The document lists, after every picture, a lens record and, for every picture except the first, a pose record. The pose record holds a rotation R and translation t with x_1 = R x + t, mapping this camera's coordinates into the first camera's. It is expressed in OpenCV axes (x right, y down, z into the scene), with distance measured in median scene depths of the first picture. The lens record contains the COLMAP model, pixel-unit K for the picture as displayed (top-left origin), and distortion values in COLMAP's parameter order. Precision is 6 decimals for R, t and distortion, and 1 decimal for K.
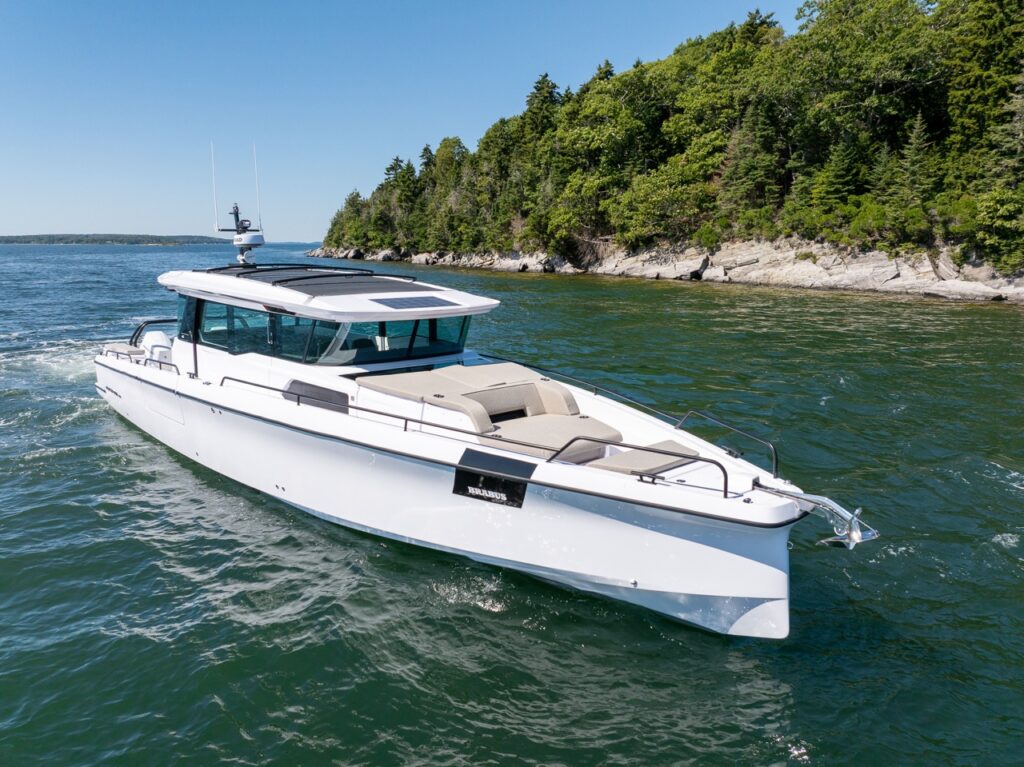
lens RADIAL K [[725.8, 0, 519.2], [0, 725.8, 381.4], [0, 0, 1]] dist [-0.008385, 0.005412]
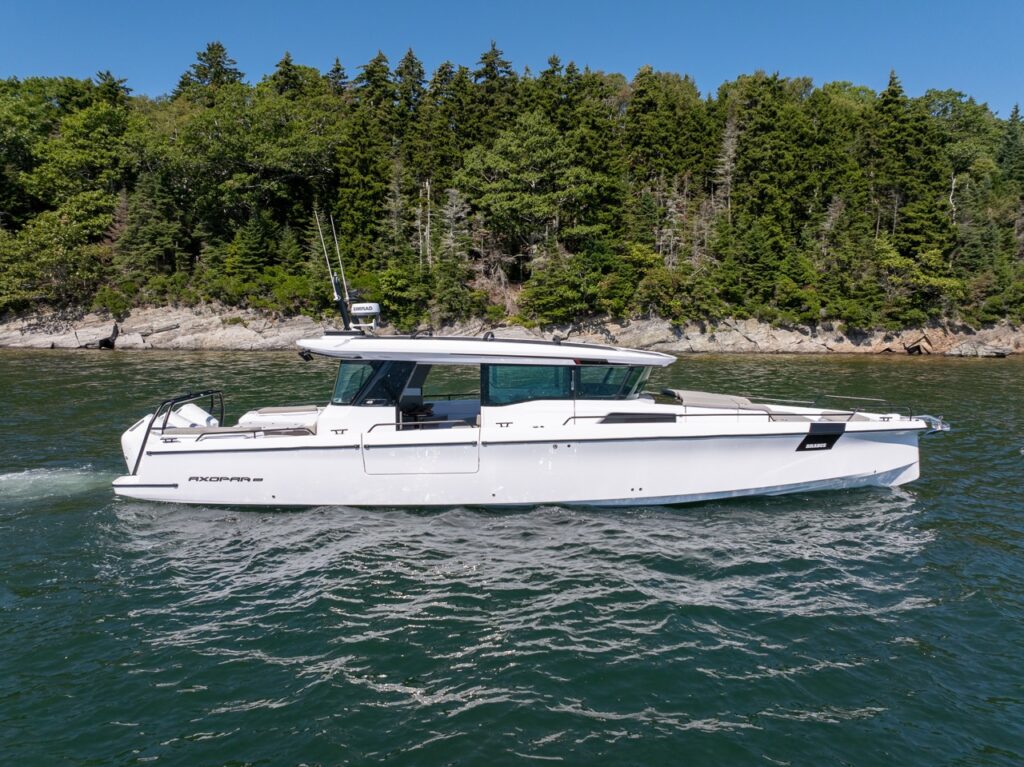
lens RADIAL K [[725.8, 0, 519.2], [0, 725.8, 381.4], [0, 0, 1]] dist [-0.008385, 0.005412]
pose [[0.599461, -0.082991, 0.796090, -0.196333], [0.150153, 0.988612, -0.010005, -0.011494], [-0.786194, 0.125533, 0.605096, 0.038728]]
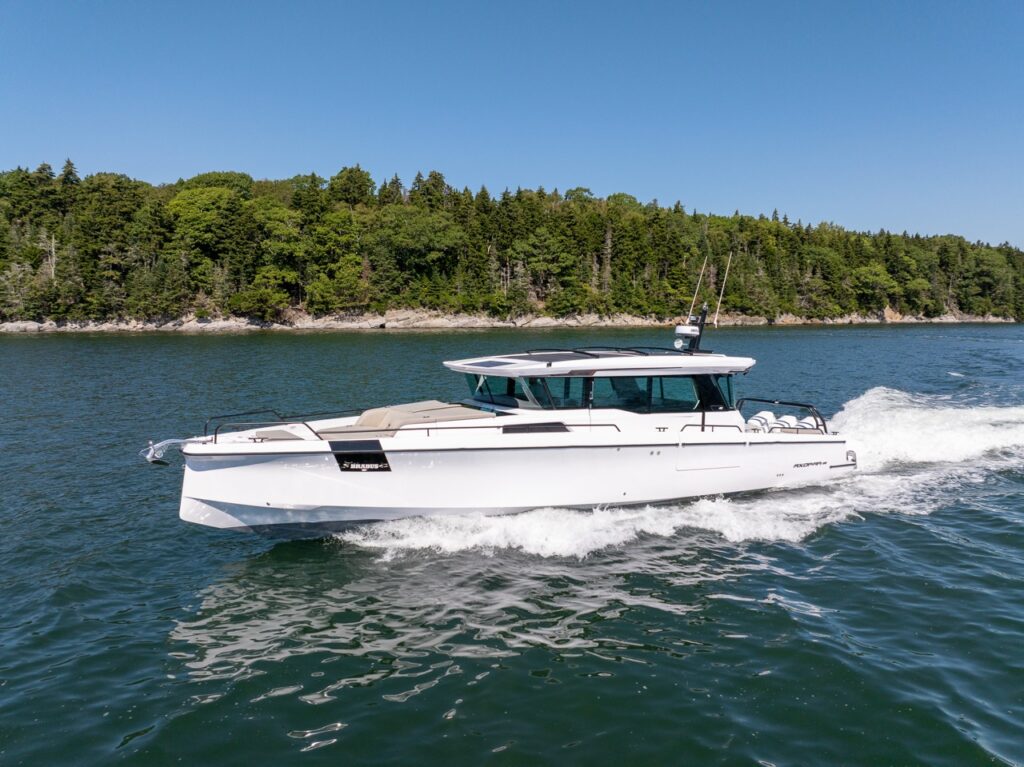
lens RADIAL K [[725.8, 0, 519.2], [0, 725.8, 381.4], [0, 0, 1]] dist [-0.008385, 0.005412]
pose [[0.245026, -0.105065, 0.963807, -1.865203], [0.183756, 0.981124, 0.060237, -0.046840], [-0.951943, 0.162346, 0.259708, 0.113336]]
